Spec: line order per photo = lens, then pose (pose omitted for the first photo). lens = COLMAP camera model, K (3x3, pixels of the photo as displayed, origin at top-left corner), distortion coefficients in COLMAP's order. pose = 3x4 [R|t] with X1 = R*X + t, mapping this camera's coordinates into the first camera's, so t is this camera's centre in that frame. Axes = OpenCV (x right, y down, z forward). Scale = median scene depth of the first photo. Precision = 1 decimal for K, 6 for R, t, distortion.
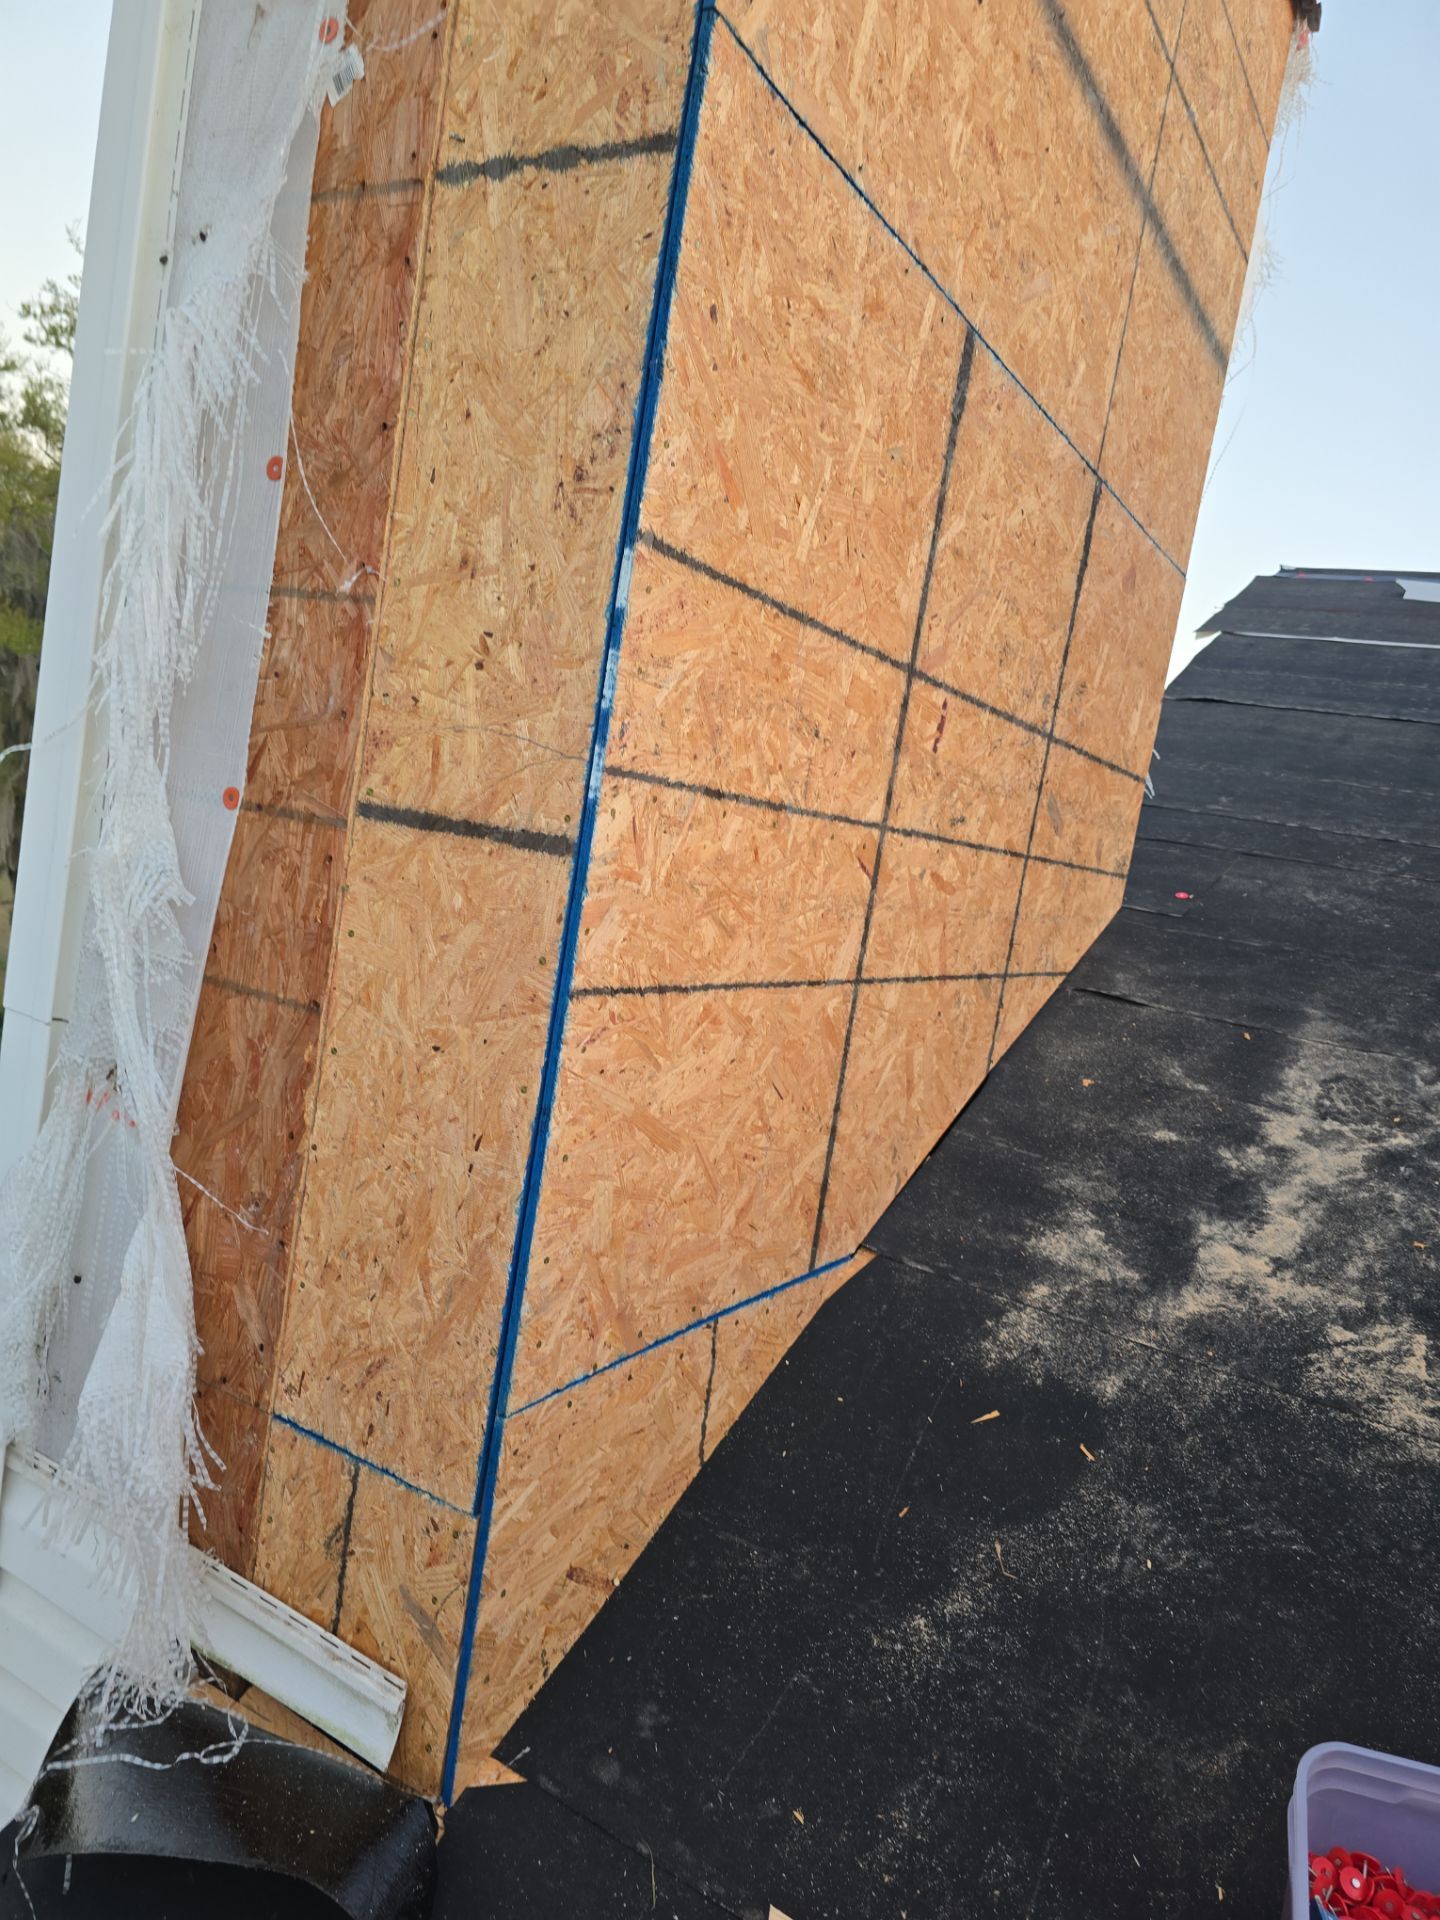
lens RADIAL K [[1276.4, 0, 717.7], [0, 1276.4, 970.5], [0, 0, 1]] dist [-0.005300, -0.006833]
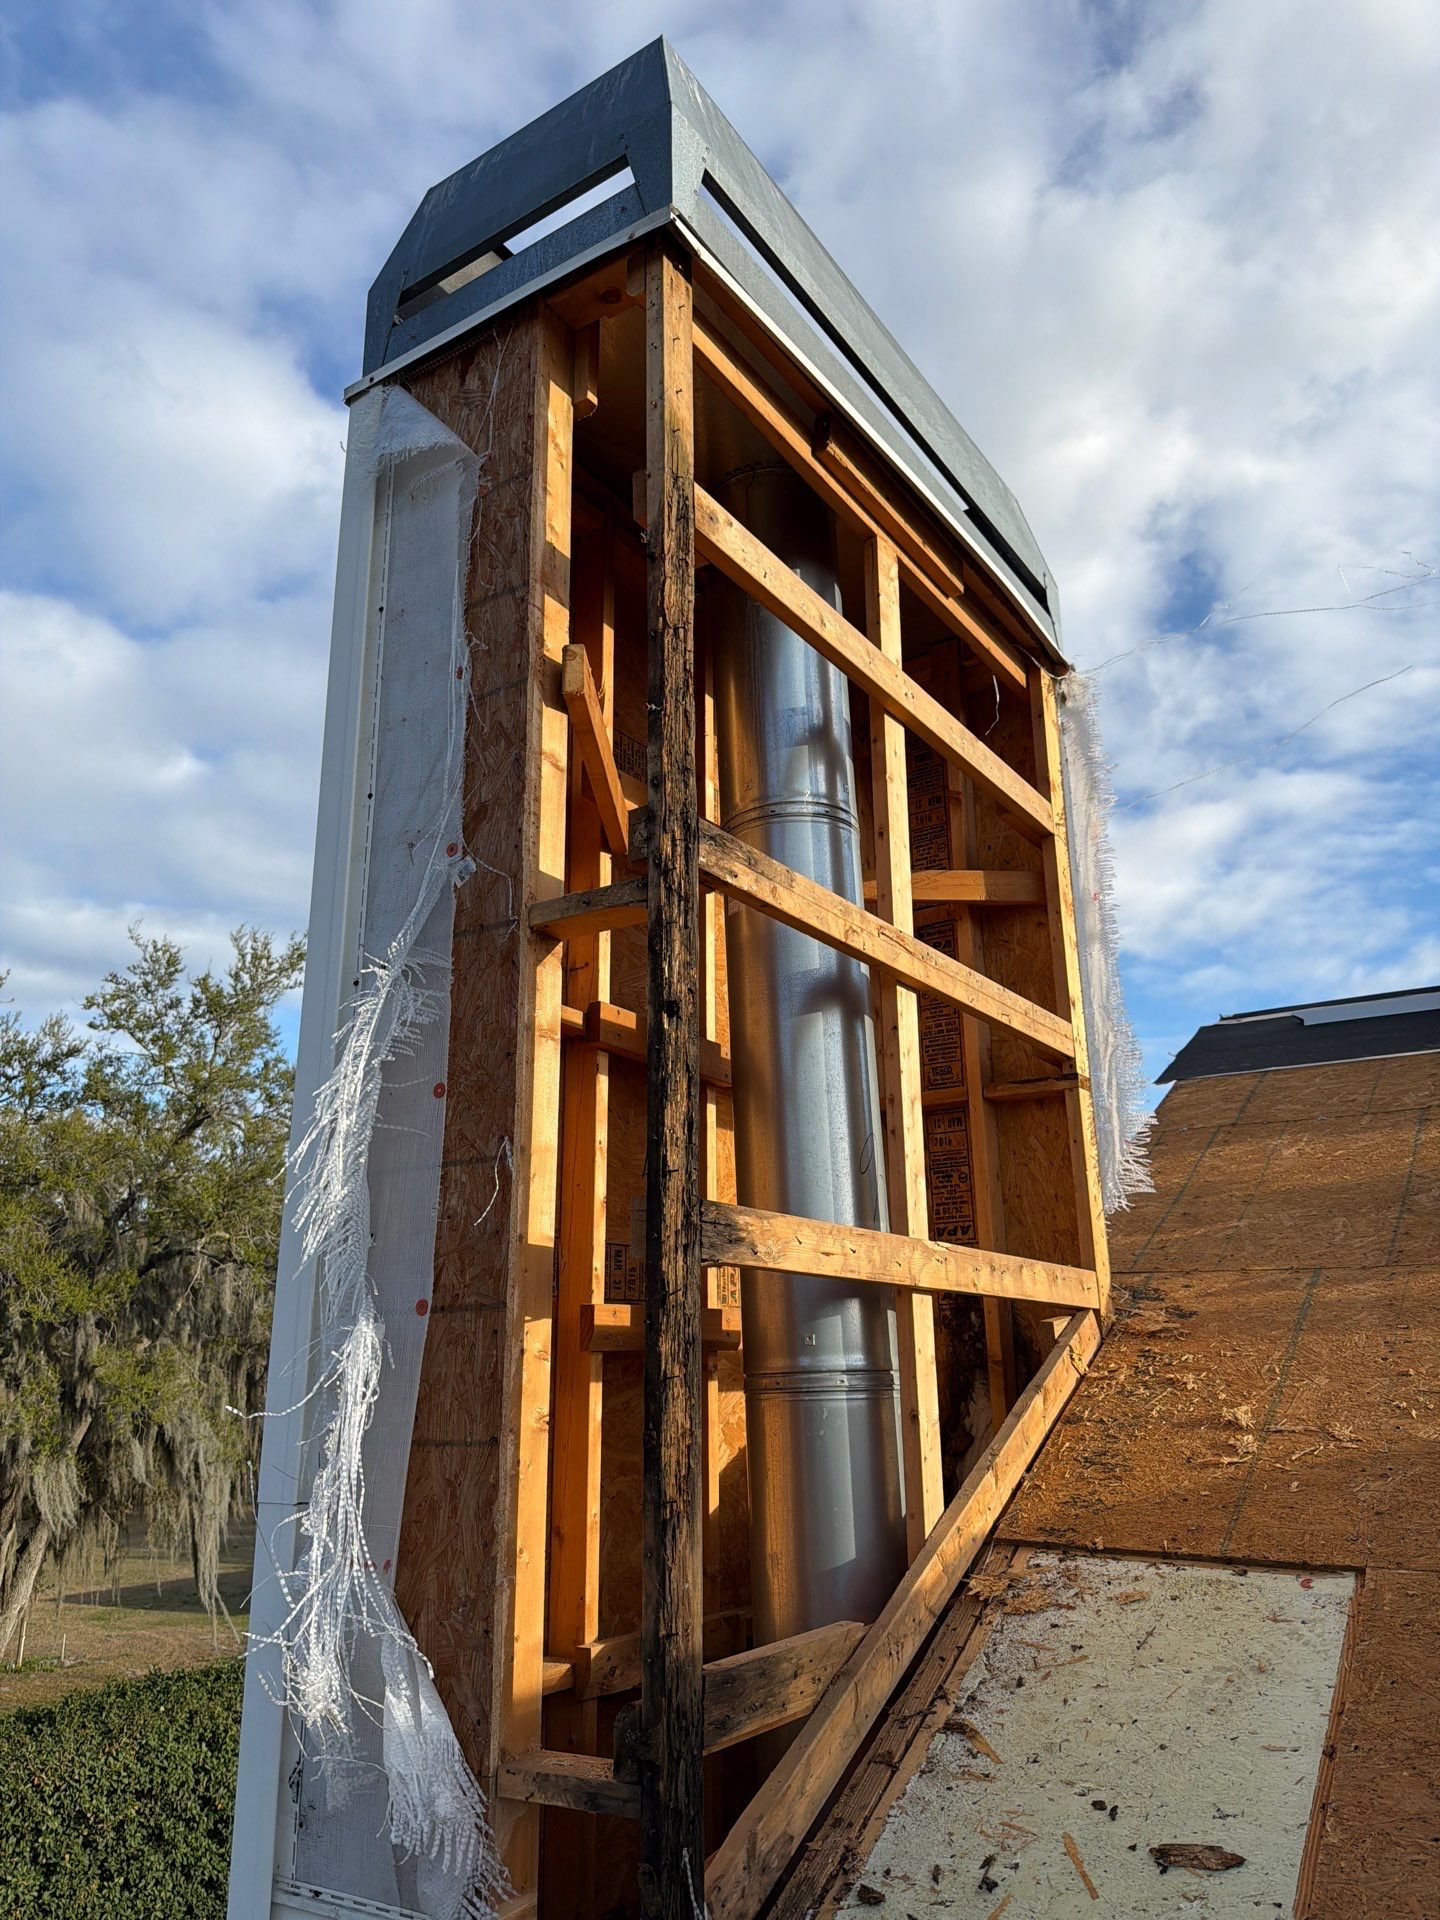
lens RADIAL K [[1292.0, 0, 723.7], [0, 1292.0, 948.8], [0, 0, 1]] dist [0.038310, -0.001616]
pose [[0.983481, -0.180858, 0.007457, 0.023408], [0.167488, 0.893608, -0.416429, 0.177211], [0.068651, 0.410799, 0.909138, -0.506527]]
